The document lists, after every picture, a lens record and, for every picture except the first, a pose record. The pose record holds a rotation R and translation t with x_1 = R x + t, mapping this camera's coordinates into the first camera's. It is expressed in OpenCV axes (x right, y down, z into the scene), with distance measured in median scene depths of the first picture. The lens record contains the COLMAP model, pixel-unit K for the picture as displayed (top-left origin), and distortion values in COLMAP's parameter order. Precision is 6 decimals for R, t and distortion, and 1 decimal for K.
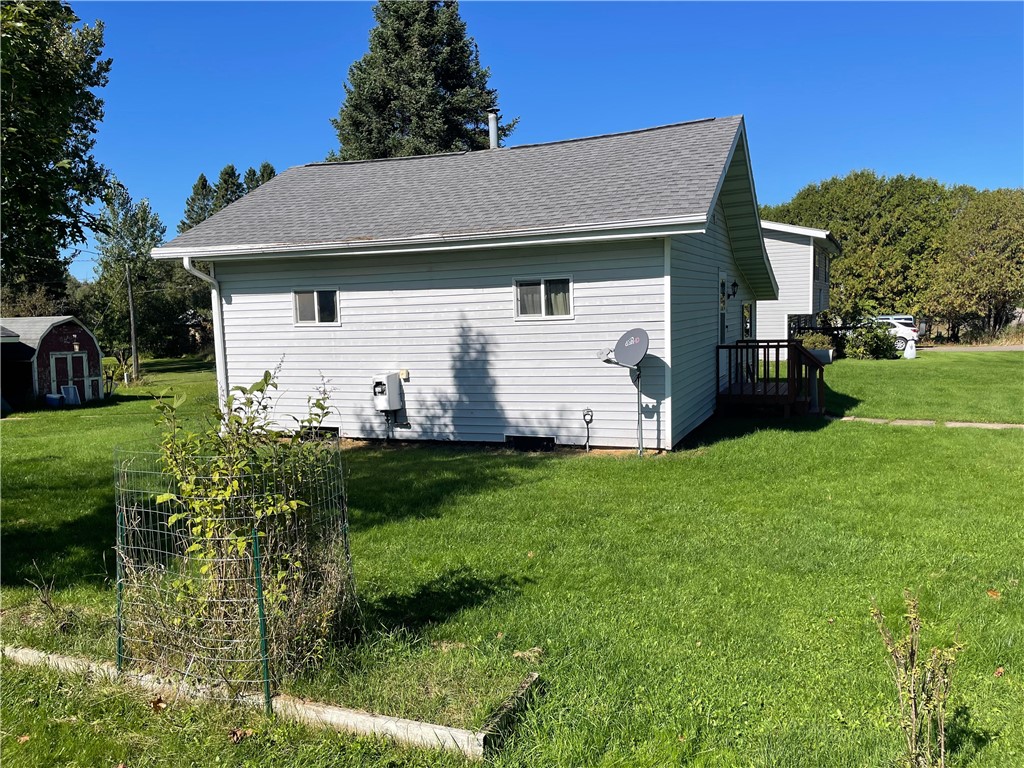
lens RADIAL K [[778.9, 0, 503.0], [0, 778.9, 380.8], [0, 0, 1]] dist [0.005430, -0.001263]
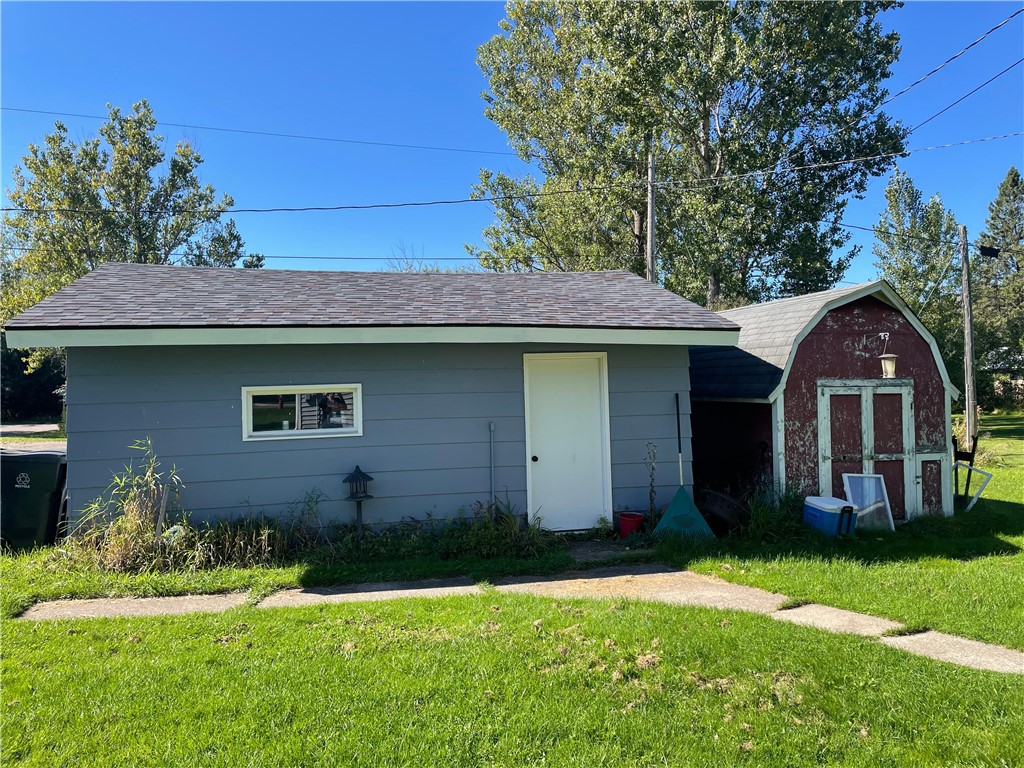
lens RADIAL K [[778.9, 0, 503.0], [0, 778.9, 380.8], [0, 0, 1]] dist [0.005430, -0.001263]
pose [[0.619484, 0.000045, -0.785010, -0.368318], [-0.056607, 0.997399, -0.044614, -0.010799], [0.782966, 0.072075, 0.617875, 0.629477]]
